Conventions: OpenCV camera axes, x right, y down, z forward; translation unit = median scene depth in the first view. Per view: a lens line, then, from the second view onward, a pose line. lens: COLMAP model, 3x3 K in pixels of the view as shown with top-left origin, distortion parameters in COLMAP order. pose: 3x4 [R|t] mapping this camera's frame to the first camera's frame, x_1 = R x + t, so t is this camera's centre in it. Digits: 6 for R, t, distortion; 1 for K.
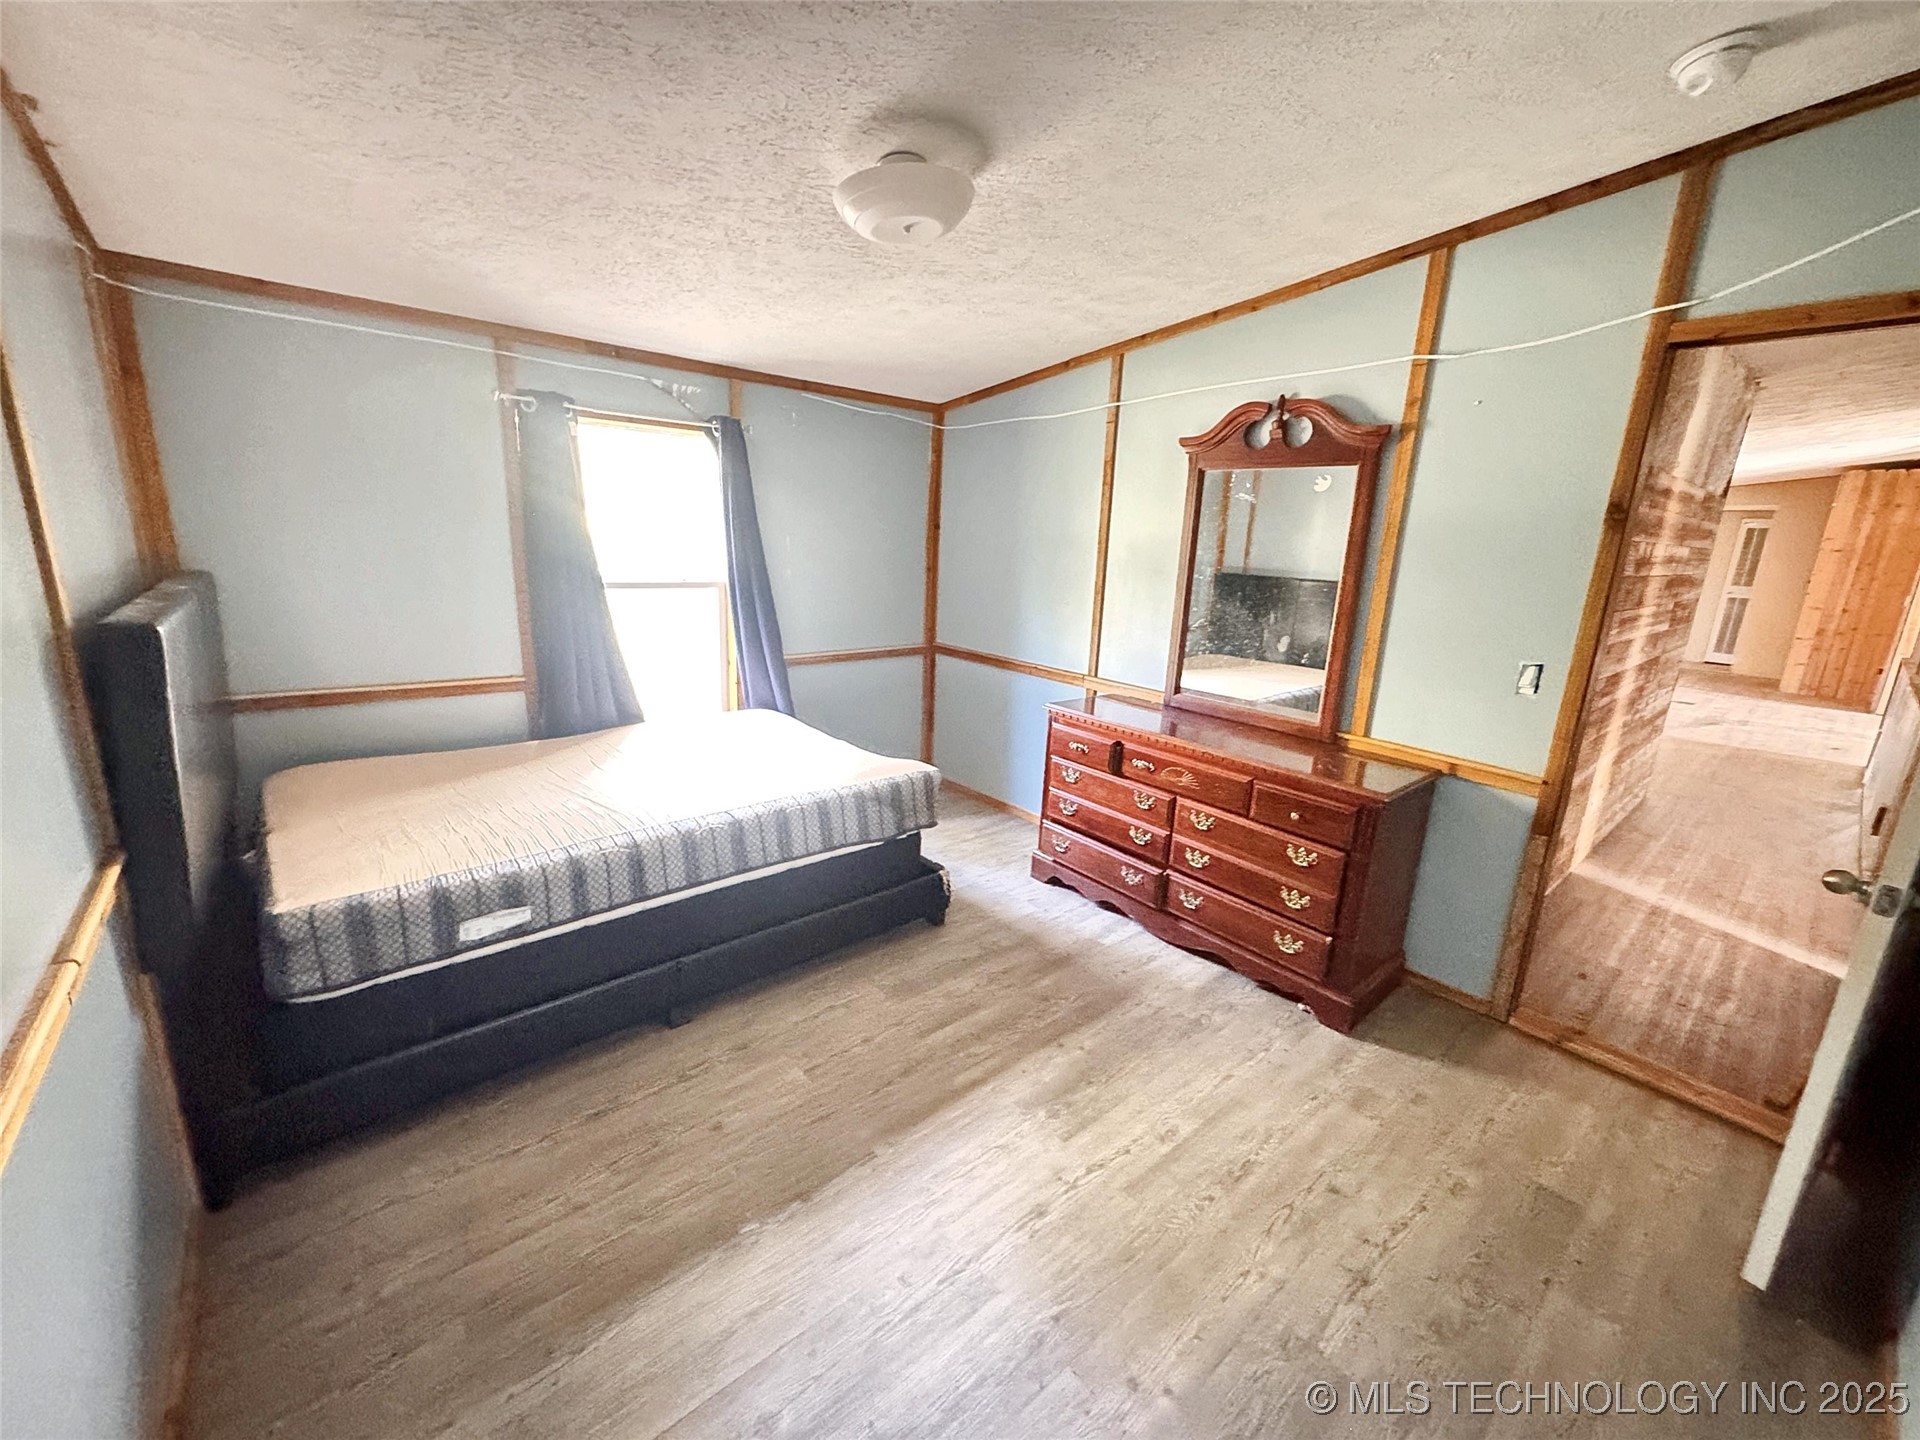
lens RADIAL K [[765.8, 0, 960.0], [0, 765.8, 714.7], [0, 0, 1]] dist [-0.000862, 0.000000]
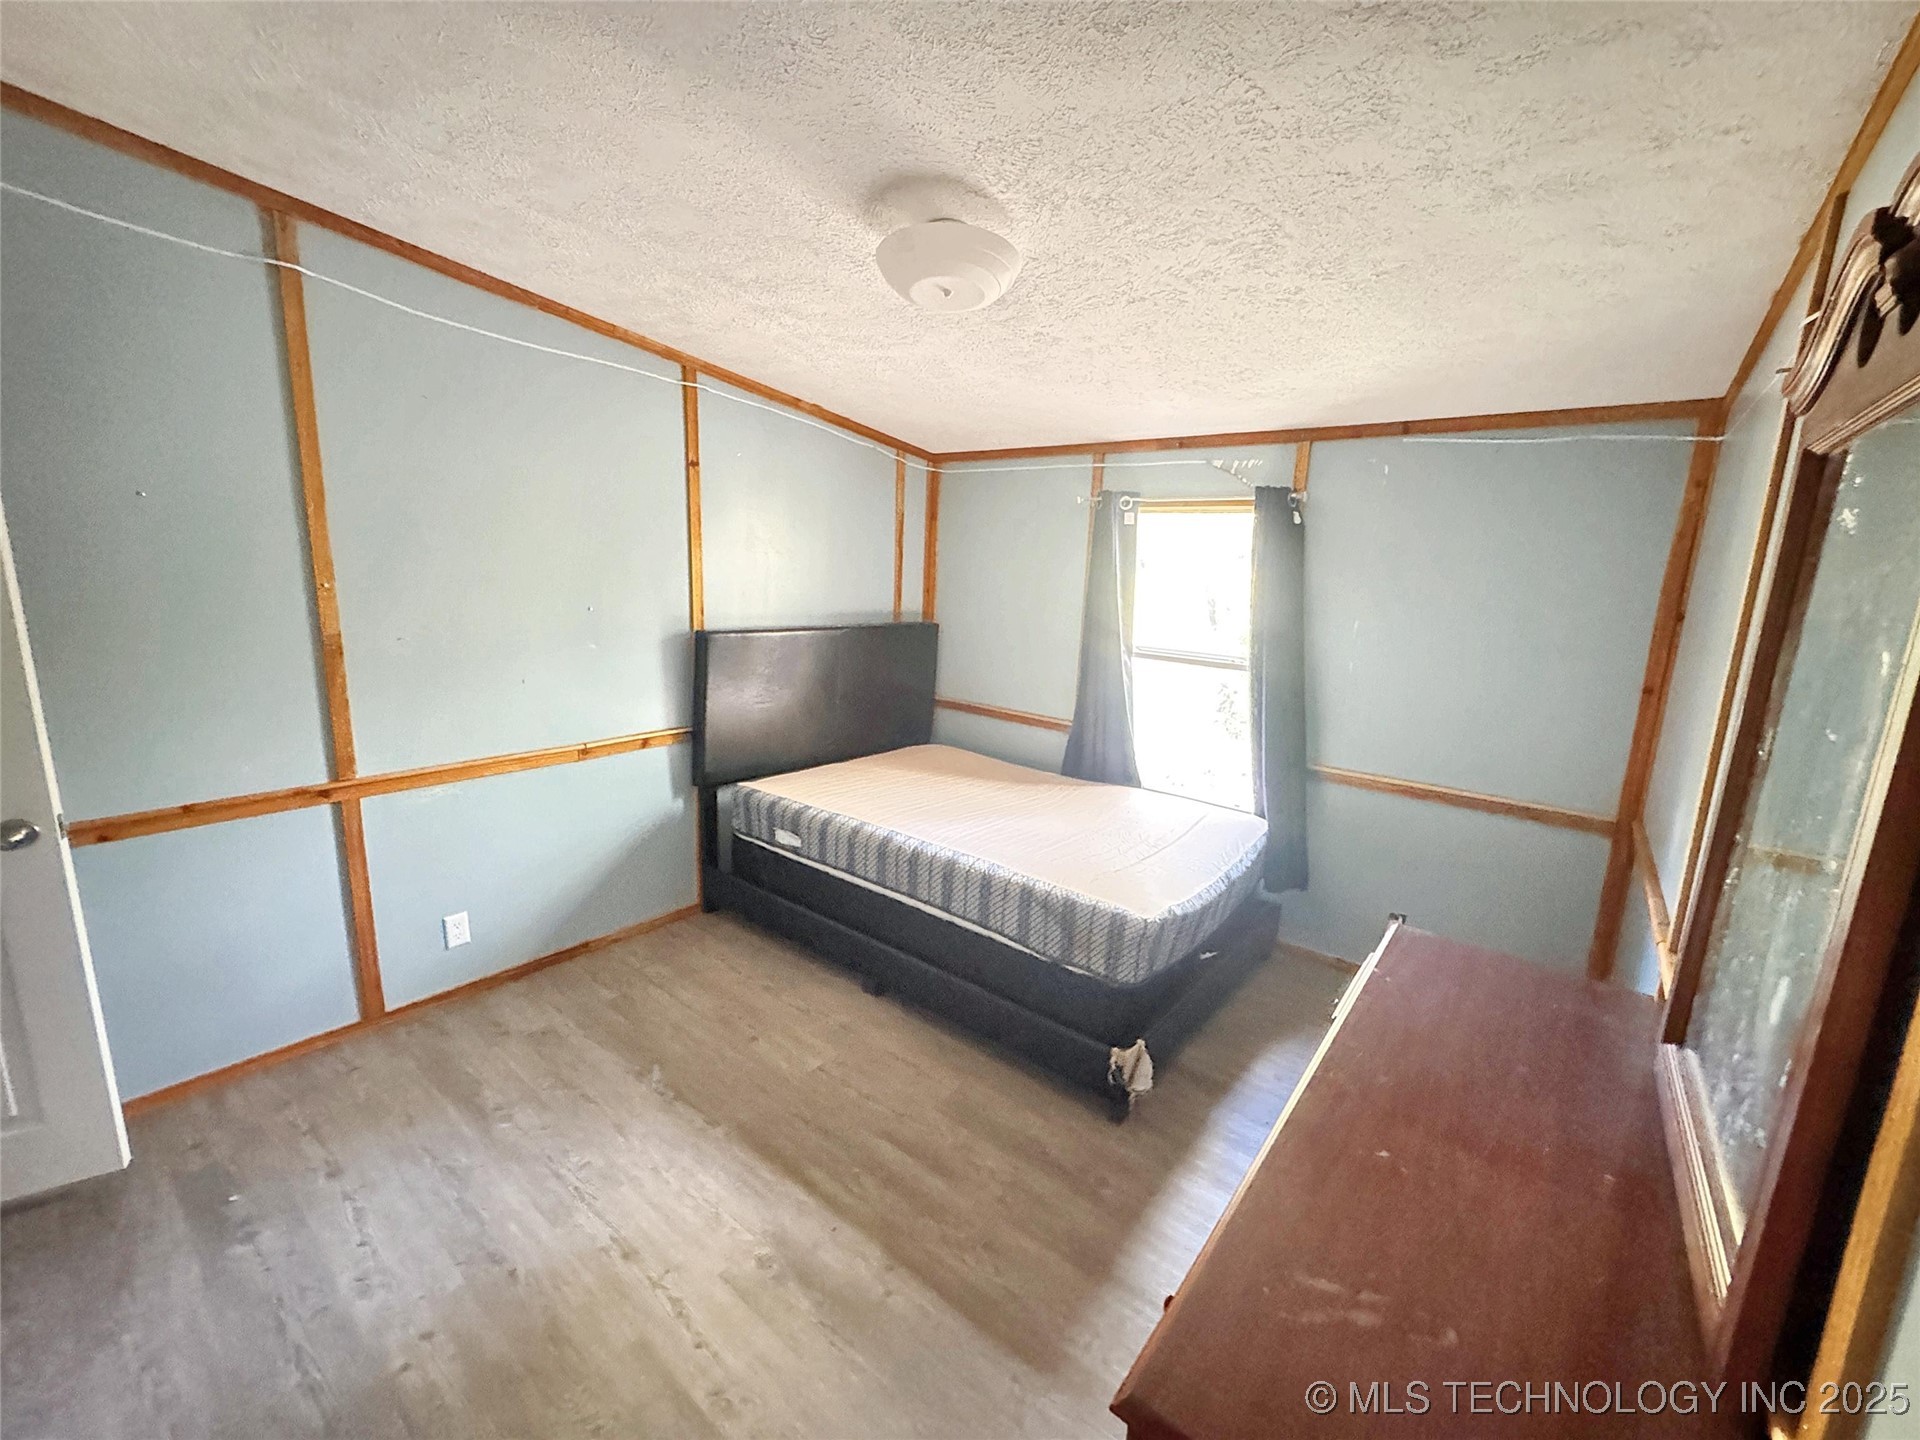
lens RADIAL K [[765.8, 0, 960.0], [0, 765.8, 714.7], [0, 0, 1]] dist [-0.000862, 0.000000]
pose [[0.187797, 0.148445, -0.970926, 0.730612], [-0.262032, 0.960259, 0.096132, -0.166831], [0.946611, 0.236360, 0.219231, 0.708644]]
